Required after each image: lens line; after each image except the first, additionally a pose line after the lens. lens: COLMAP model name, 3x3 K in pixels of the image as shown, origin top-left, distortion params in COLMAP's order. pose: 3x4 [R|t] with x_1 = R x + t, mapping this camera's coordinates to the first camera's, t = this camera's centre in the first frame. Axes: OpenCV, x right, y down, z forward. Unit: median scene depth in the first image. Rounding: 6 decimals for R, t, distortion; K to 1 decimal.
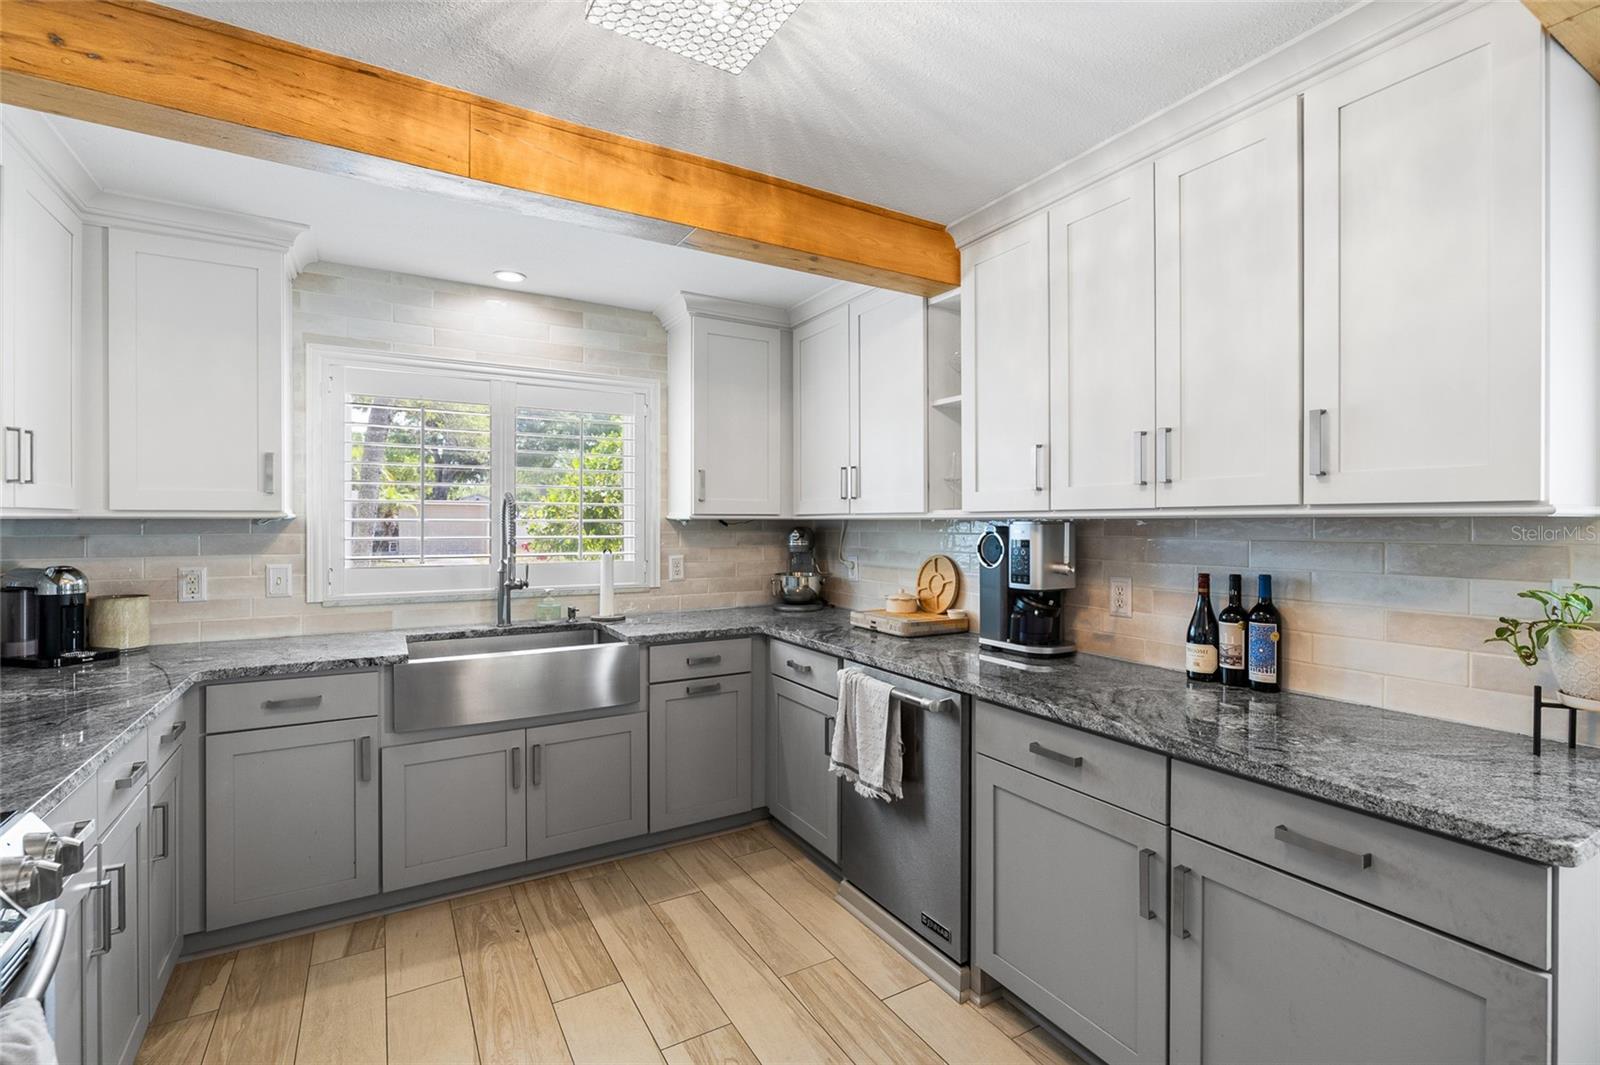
lens RADIAL K [[723.3, 0, 799.9], [0, 723.3, 523.8], [0, 0, 1]] dist [-0.007087, 0.001816]
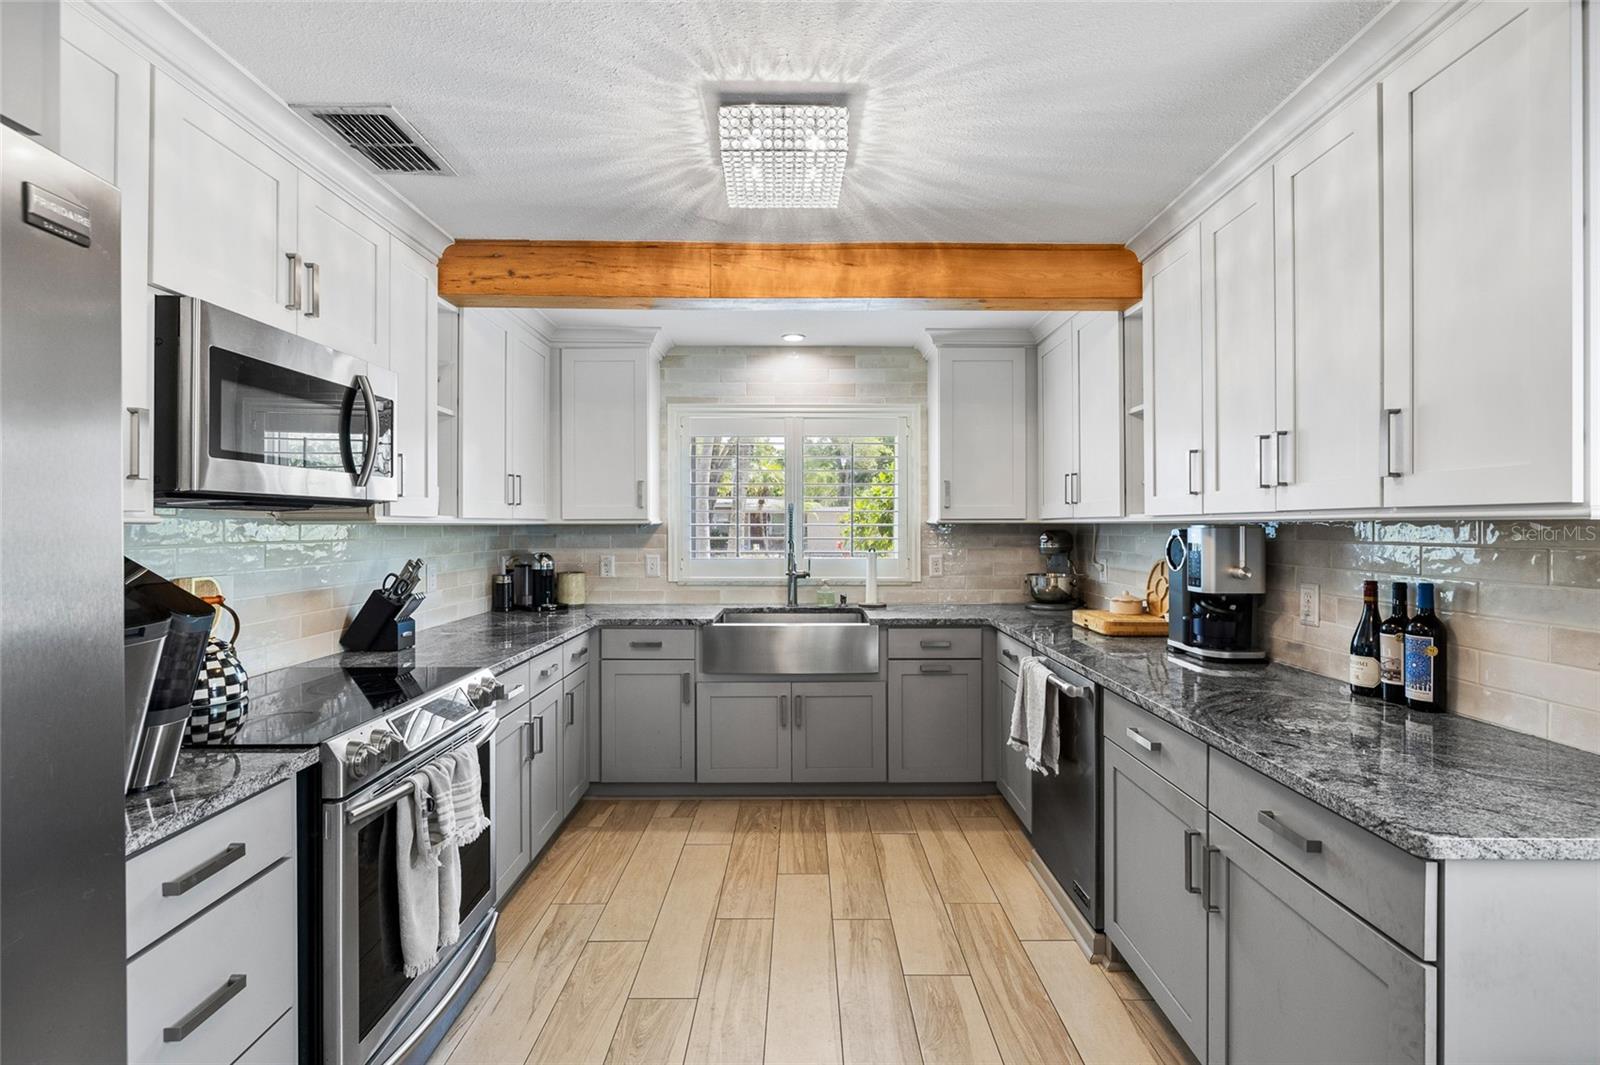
lens RADIAL K [[723.3, 0, 798.9], [0, 723.3, 526.3], [0, 0, 1]] dist [-0.007087, 0.001816]
pose [[0.861860, -0.001218, -0.507145, 0.340616], [0.000710, 0.999999, -0.001196, -0.000824], [0.507146, 0.000671, 0.861860, -0.150404]]
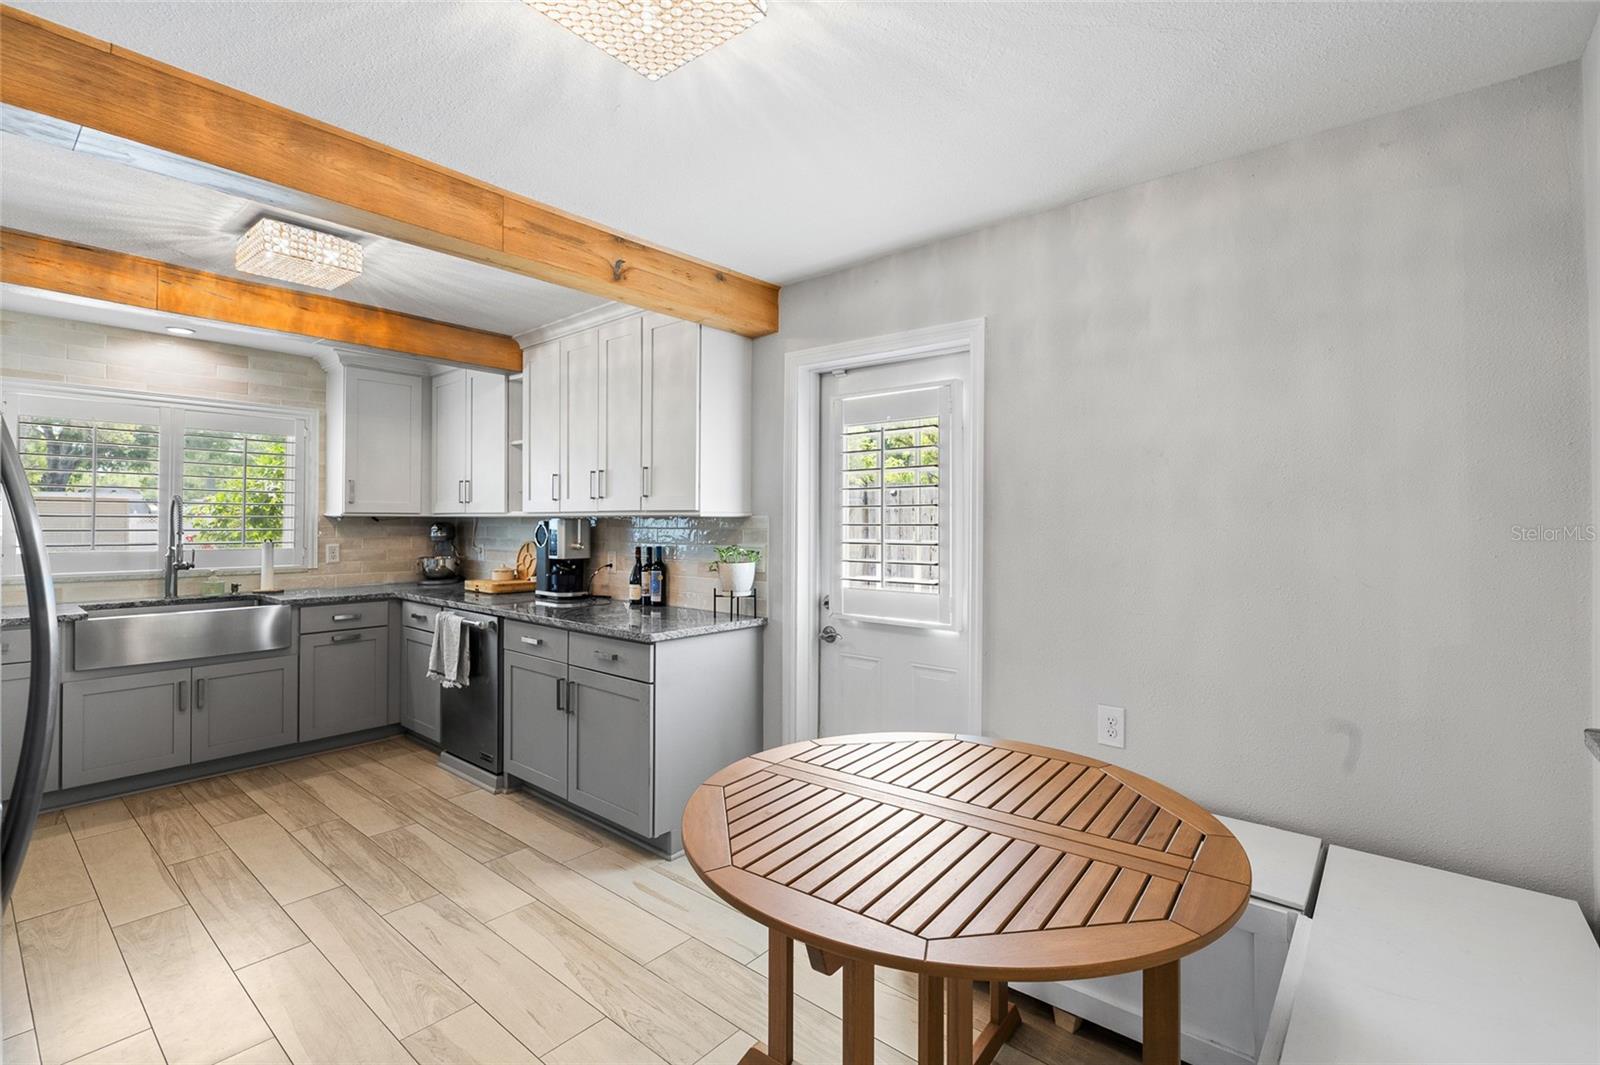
lens RADIAL K [[723.3, 0, 799.6], [0, 723.3, 512.4], [0, 0, 1]] dist [-0.007087, 0.001816]
pose [[0.941592, 0.006538, 0.336691, 0.278445], [-0.002027, 0.999903, -0.013748, 0.004580], [-0.336749, 0.012263, 0.941515, -0.771329]]
